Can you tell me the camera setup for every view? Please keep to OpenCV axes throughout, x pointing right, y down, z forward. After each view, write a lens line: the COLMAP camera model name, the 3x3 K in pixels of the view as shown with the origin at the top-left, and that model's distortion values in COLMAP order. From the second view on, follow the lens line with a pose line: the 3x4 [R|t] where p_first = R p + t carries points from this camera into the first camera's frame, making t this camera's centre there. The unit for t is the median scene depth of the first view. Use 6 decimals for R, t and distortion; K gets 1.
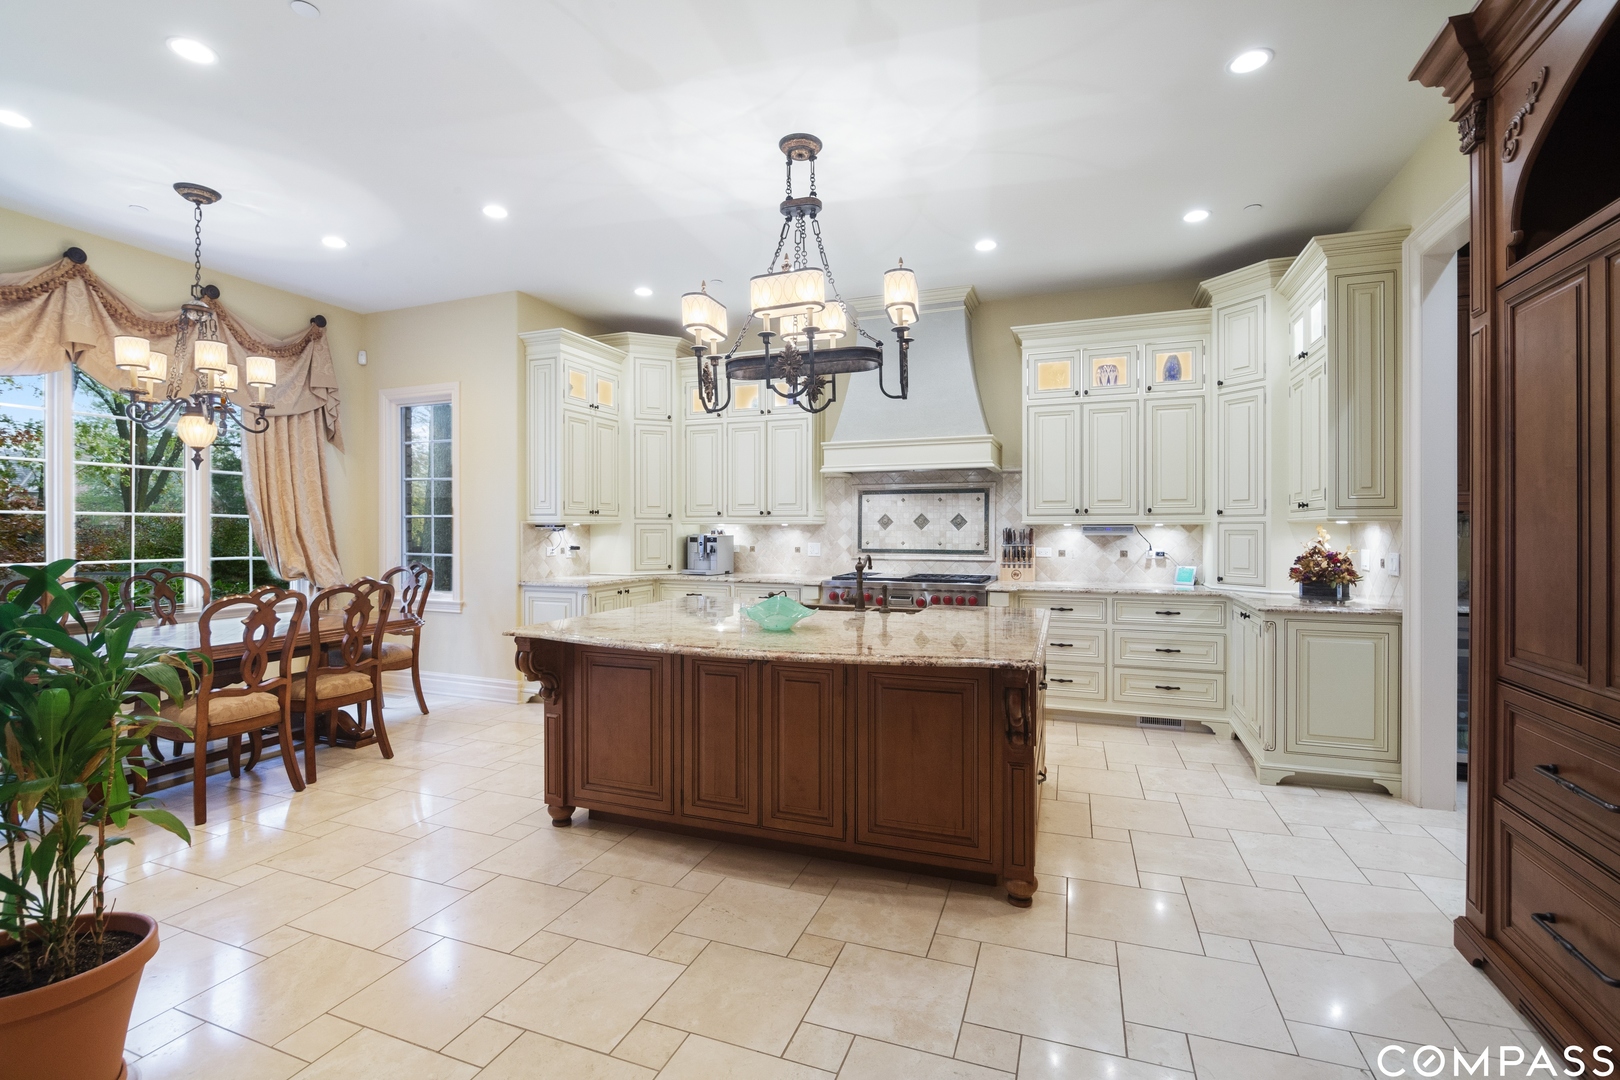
lens RADIAL K [[713.5, 0, 810.0], [0, 713.5, 540.0], [0, 0, 1]] dist [-0.000254, -0.000059]
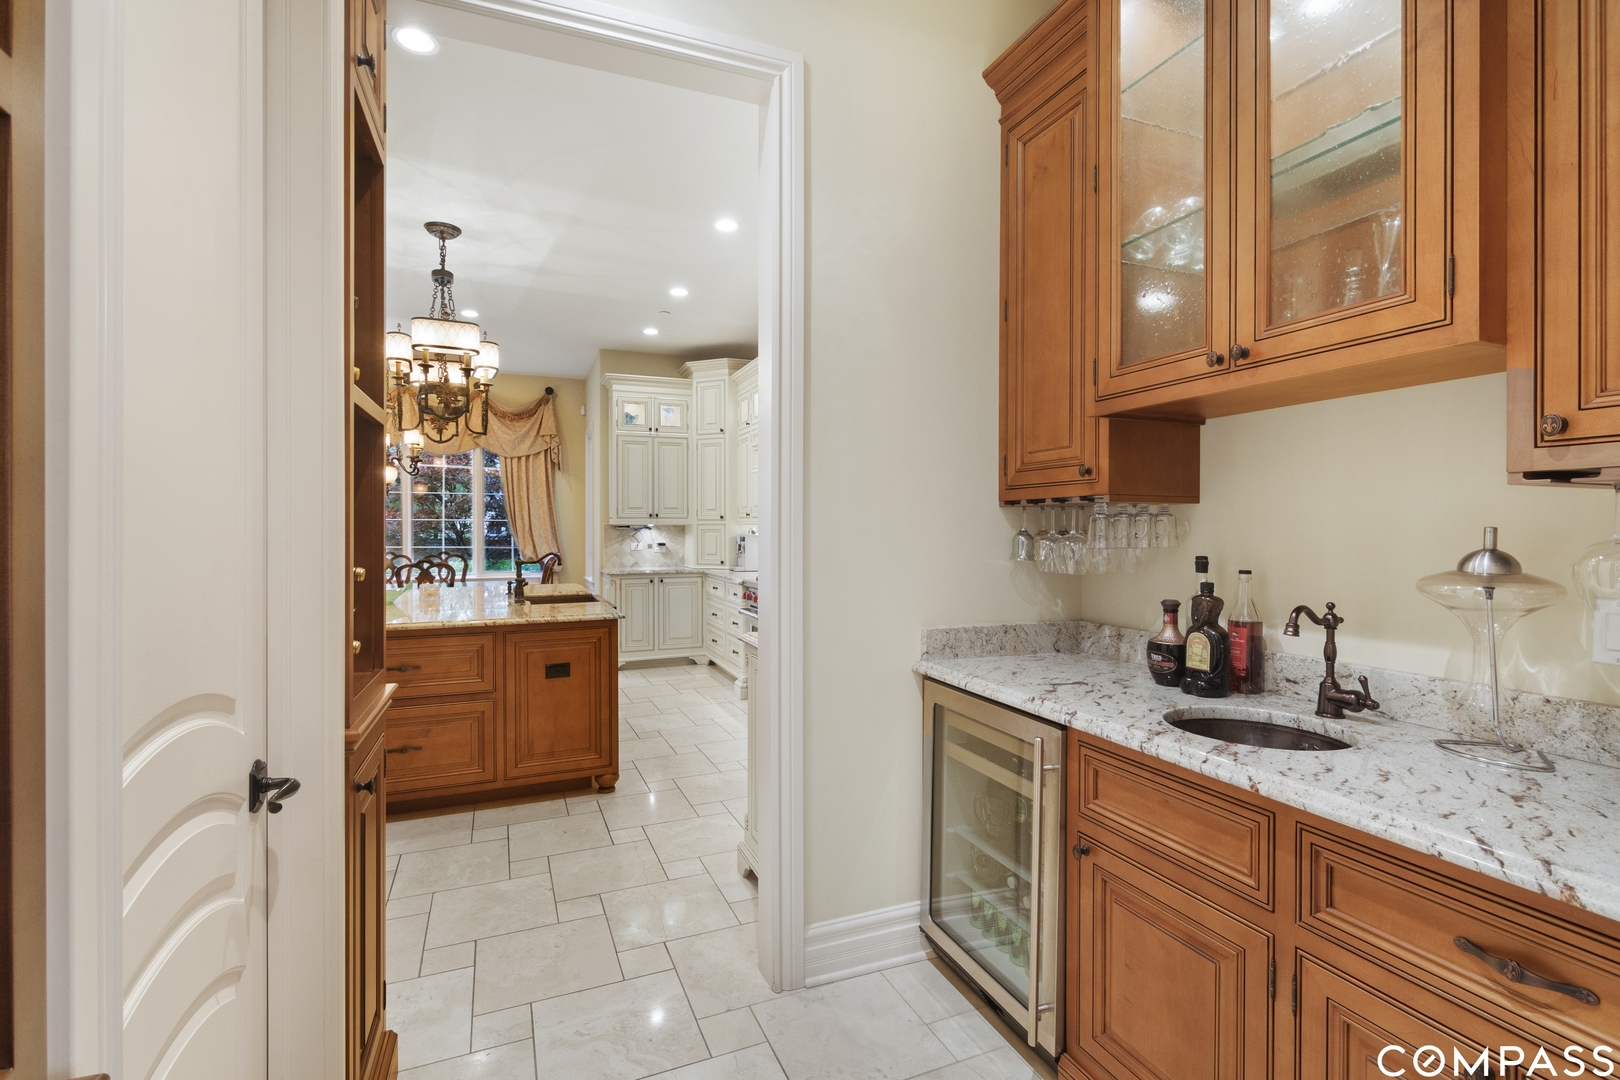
lens RADIAL K [[734.5, 0, 810.0], [0, 734.5, 540.0], [0, 0, 1]] dist [-0.000256, 0.000006]
pose [[0.678009, 0.015335, -0.734894, 0.837440], [-0.008864, 0.999880, 0.012687, -0.015763], [0.735000, -0.002088, 0.678064, 0.348548]]
